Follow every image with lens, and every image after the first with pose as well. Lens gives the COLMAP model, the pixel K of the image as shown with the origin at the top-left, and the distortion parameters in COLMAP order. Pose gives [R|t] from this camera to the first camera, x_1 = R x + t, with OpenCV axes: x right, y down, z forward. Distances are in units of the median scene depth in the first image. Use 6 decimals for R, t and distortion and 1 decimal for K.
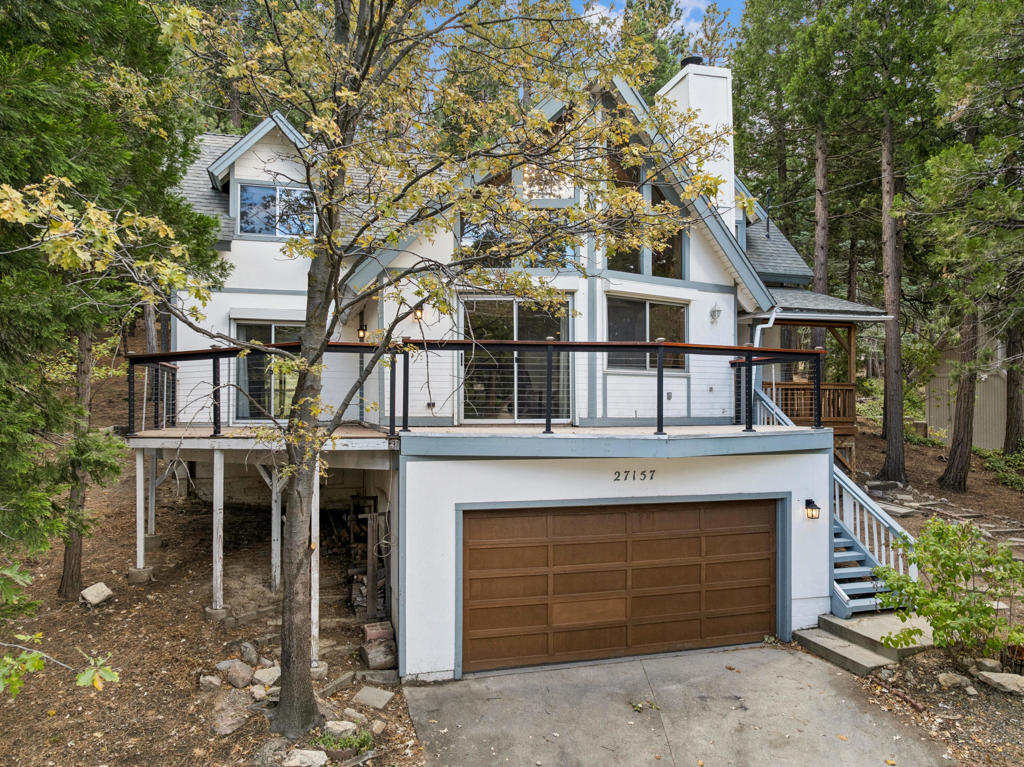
lens RADIAL K [[719.6, 0, 518.6], [0, 719.6, 395.7], [0, 0, 1]] dist [-0.011706, 0.004602]
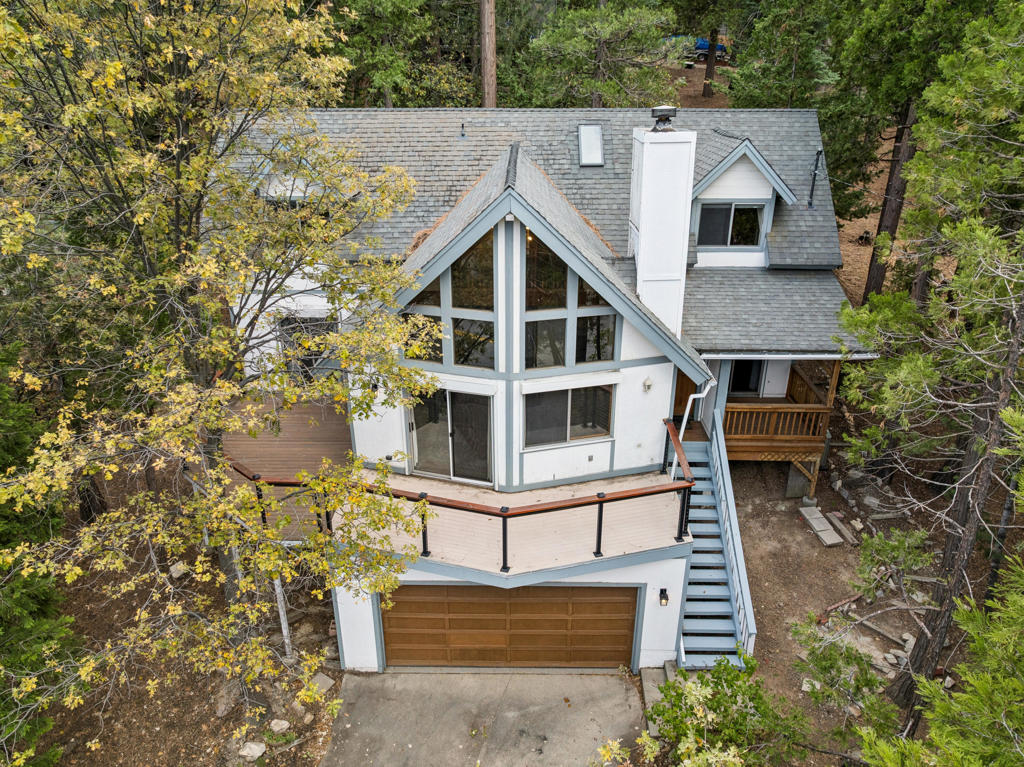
lens RADIAL K [[722.6, 0, 512.0], [0, 722.6, 383.5], [0, 0, 1]] dist [-0.009492, -0.002805]
pose [[0.956230, 0.119218, -0.267230, 0.494570], [0.002662, 0.909659, 0.415348, -0.762165], [0.292606, -0.397879, 0.869525, -0.004455]]
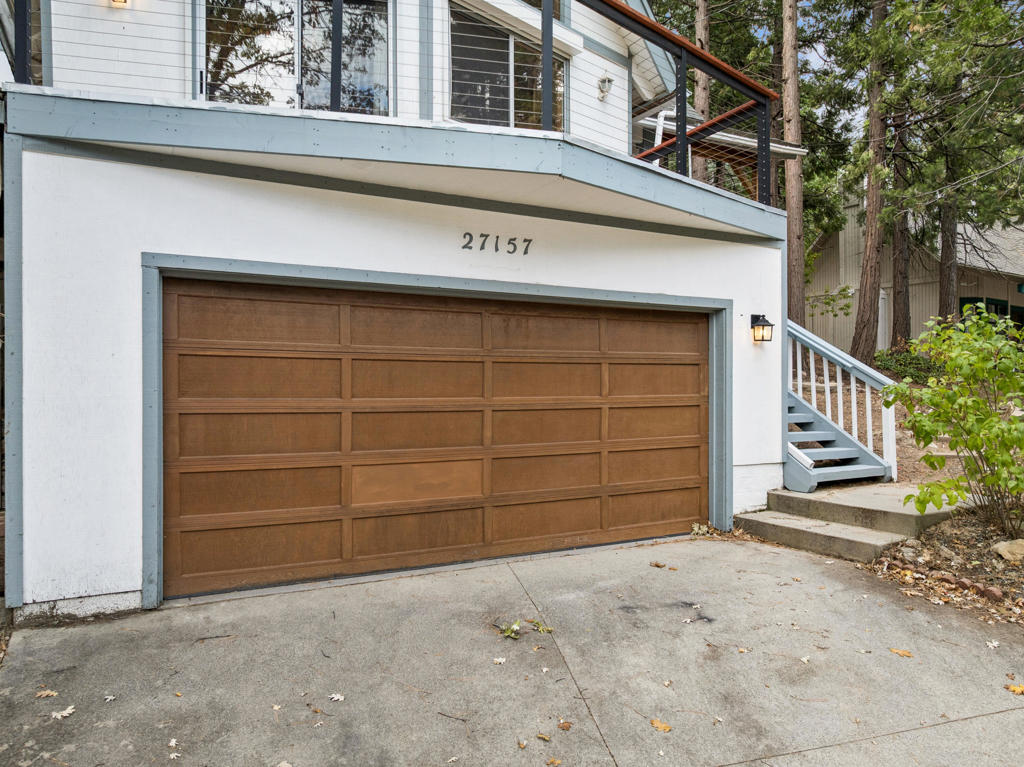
lens RADIAL K [[722.6, 0, 512.0], [0, 722.6, 383.5], [0, 0, 1]] dist [-0.009492, -0.002805]
pose [[0.978187, -0.000377, 0.207726, 0.054242], [-0.001916, 0.999939, 0.010838, 0.223792], [-0.207717, -0.010999, 0.978127, 0.445619]]
